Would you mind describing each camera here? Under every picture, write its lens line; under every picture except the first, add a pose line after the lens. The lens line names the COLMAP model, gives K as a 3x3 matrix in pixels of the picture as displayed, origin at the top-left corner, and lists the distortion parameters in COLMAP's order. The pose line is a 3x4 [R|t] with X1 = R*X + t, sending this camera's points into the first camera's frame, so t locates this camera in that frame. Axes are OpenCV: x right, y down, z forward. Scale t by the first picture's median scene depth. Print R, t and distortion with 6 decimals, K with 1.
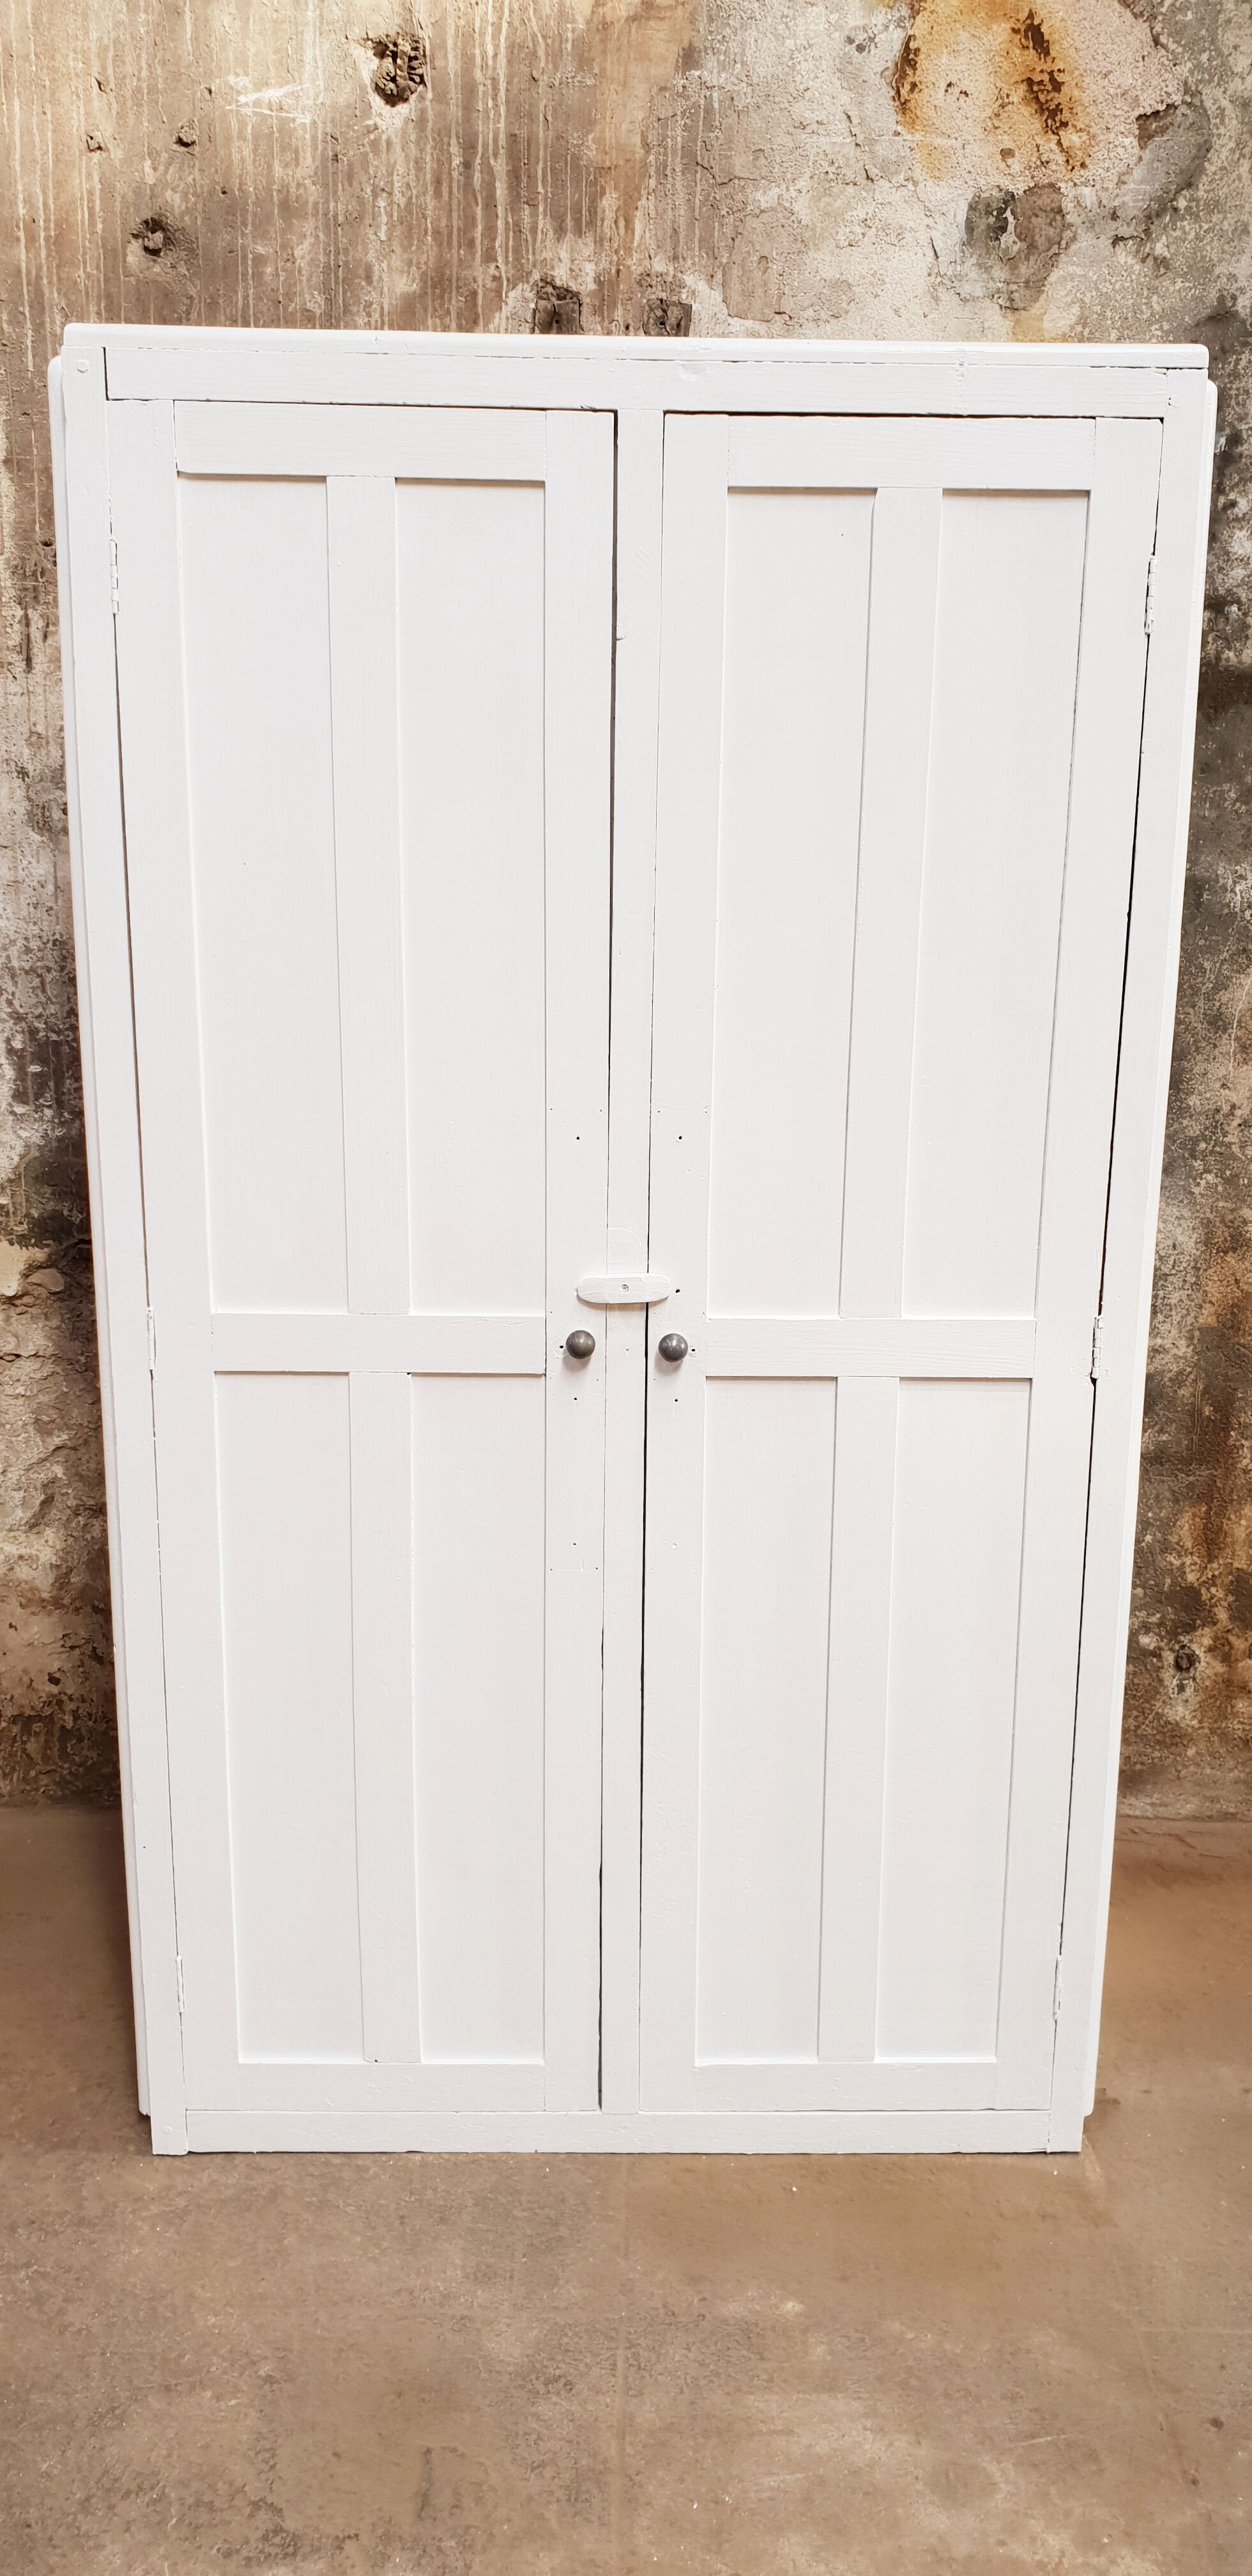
lens RADIAL K [[2020.4, 0, 657.4], [0, 2020.4, 1271.9], [0, 0, 1]] dist [-0.016859, 0.051849]
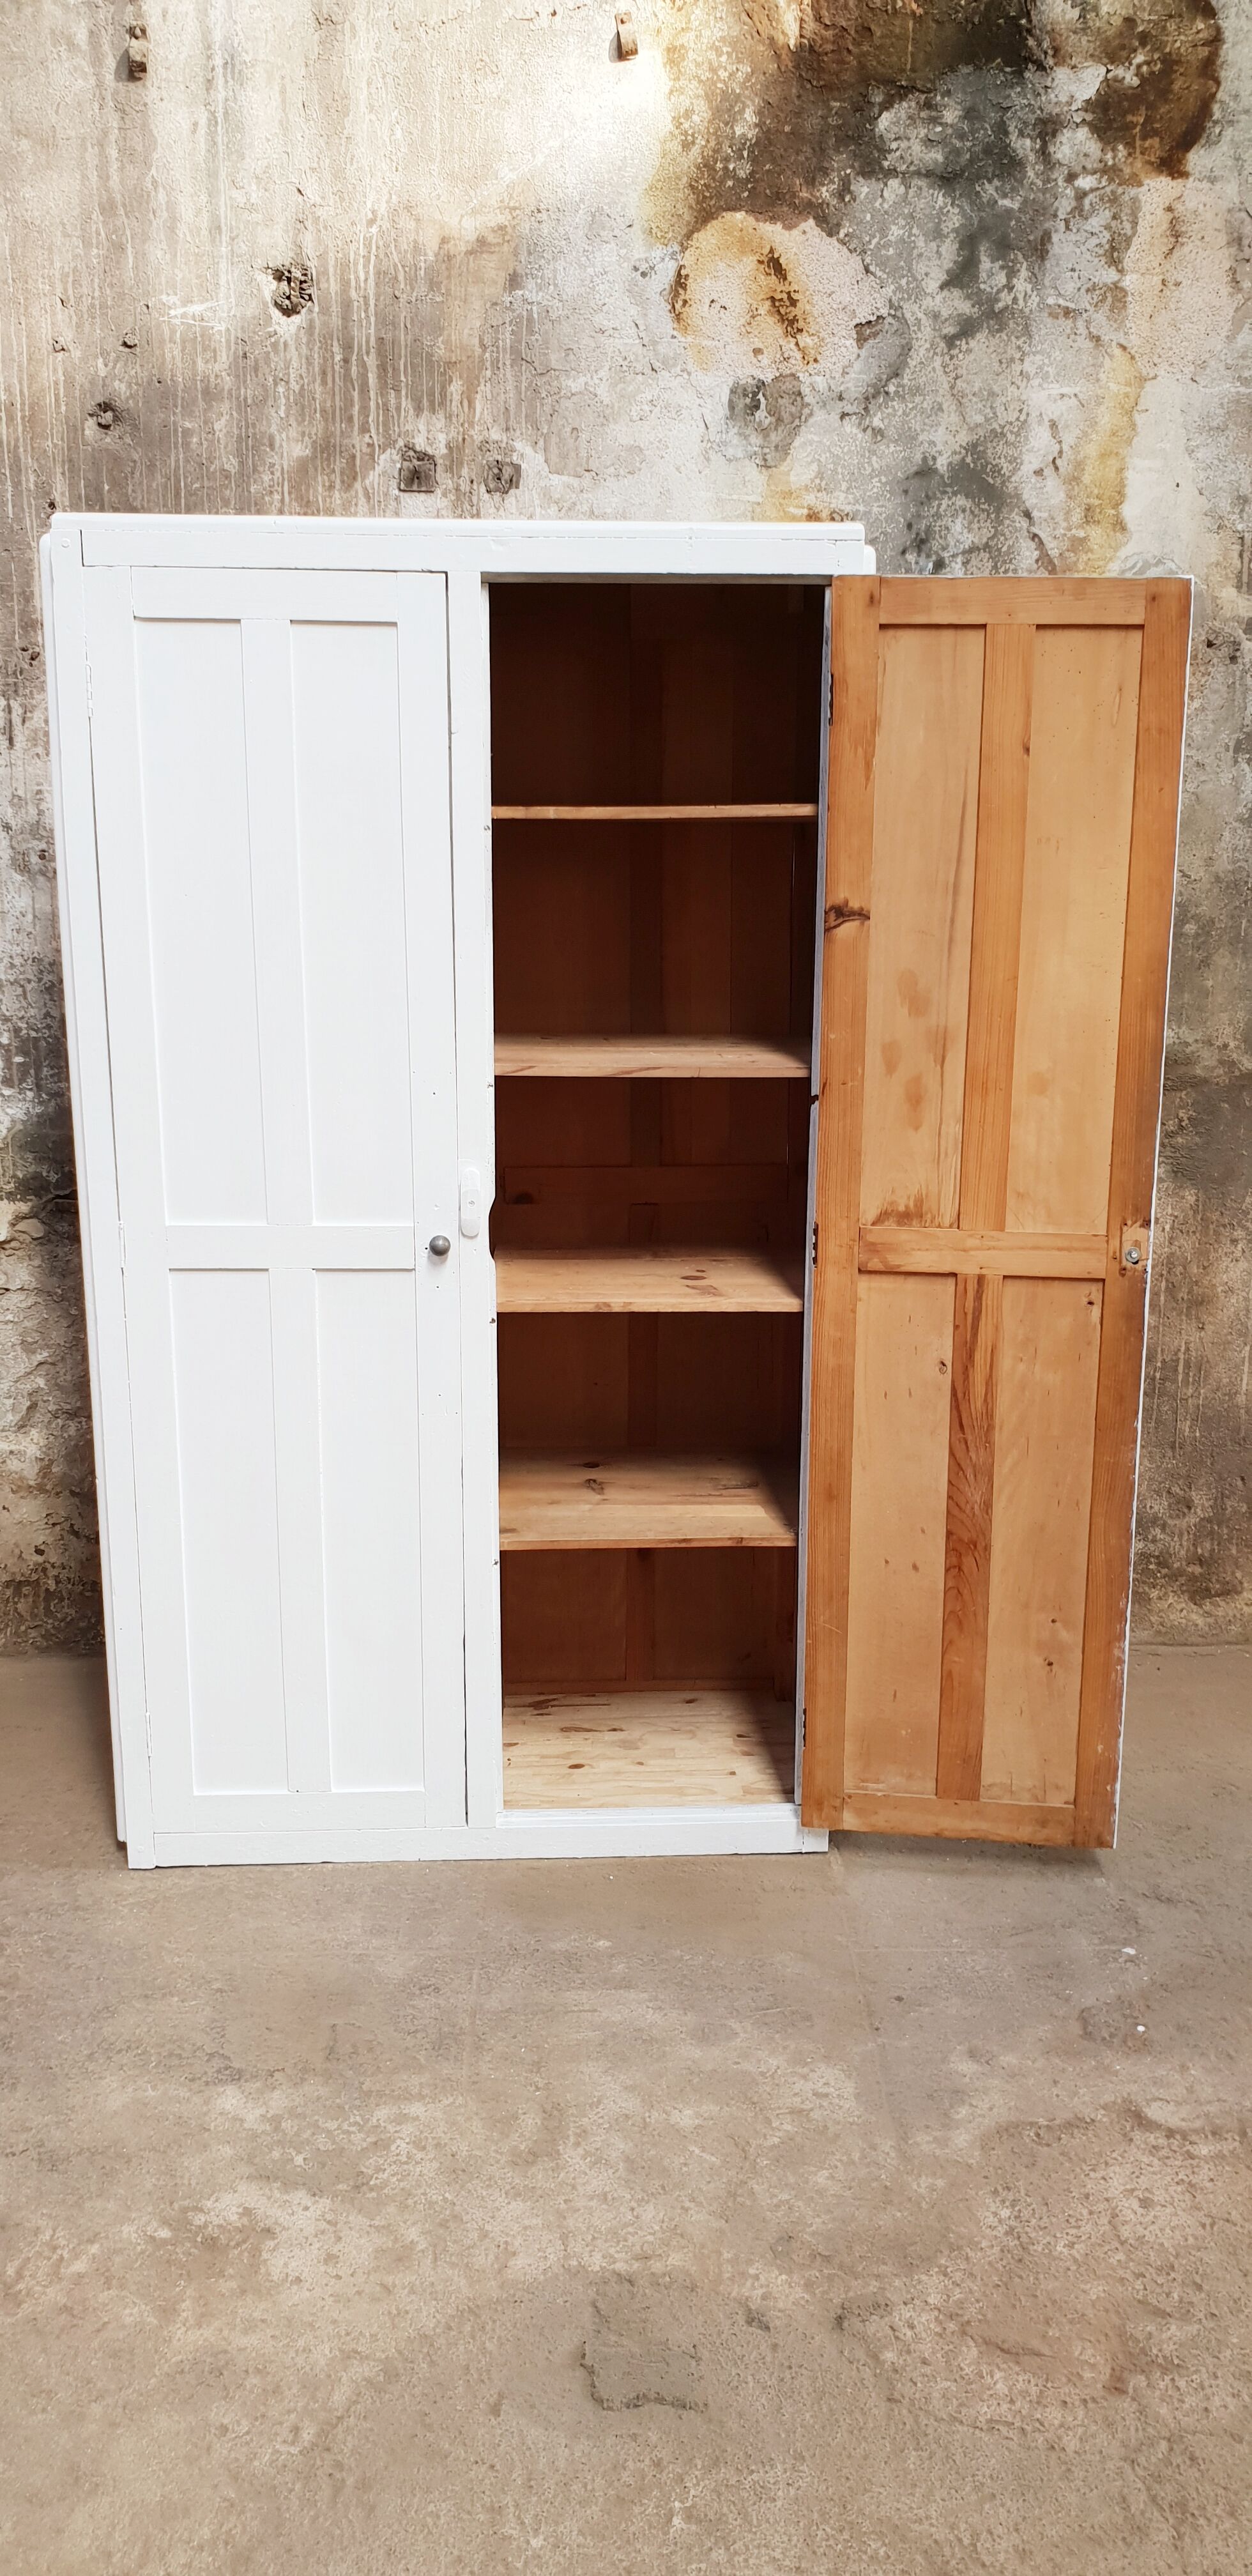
lens RADIAL K [[2020.4, 0, 659.9], [0, 2020.4, 1294.9], [0, 0, 1]] dist [-0.016859, 0.051849]
pose [[0.999412, -0.016571, 0.030023, 0.059144], [0.016656, 0.999858, -0.002587, 0.063013], [-0.029976, 0.003086, 0.999546, -0.307915]]
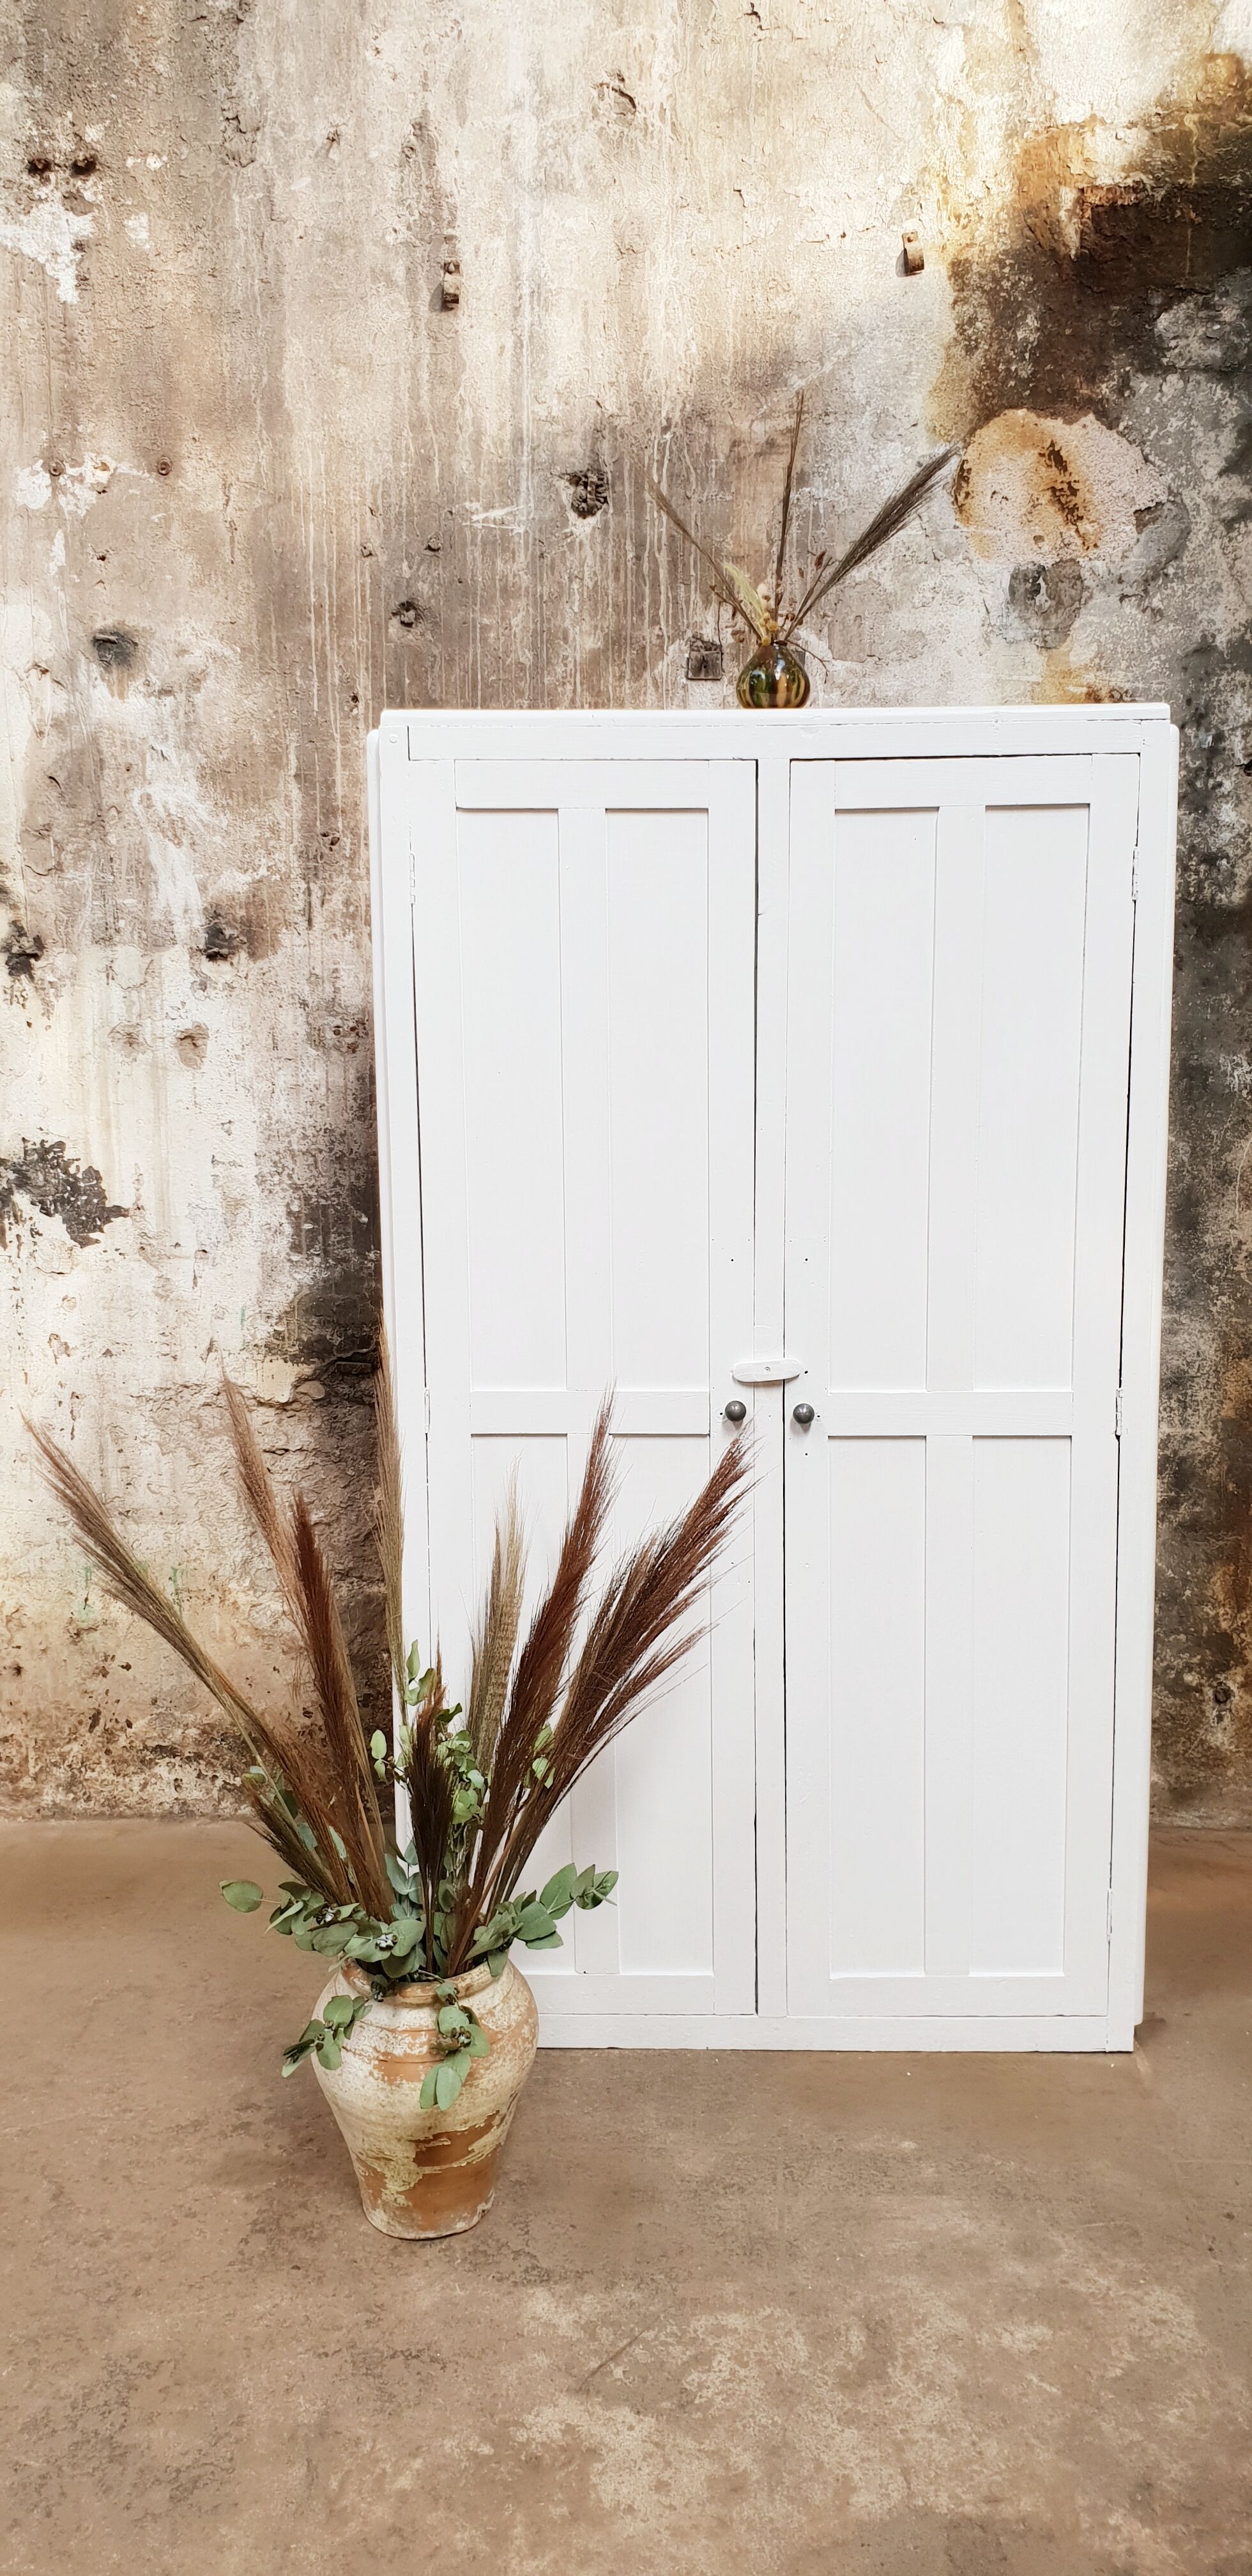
lens RADIAL K [[2020.4, 0, 677.4], [0, 2020.4, 1271.1], [0, 0, 1]] dist [-0.016859, 0.051849]
pose [[0.999081, -0.012908, -0.040874, -0.018712], [0.009245, 0.996028, -0.088564, 0.049564], [0.041855, 0.088105, 0.995231, -0.304207]]
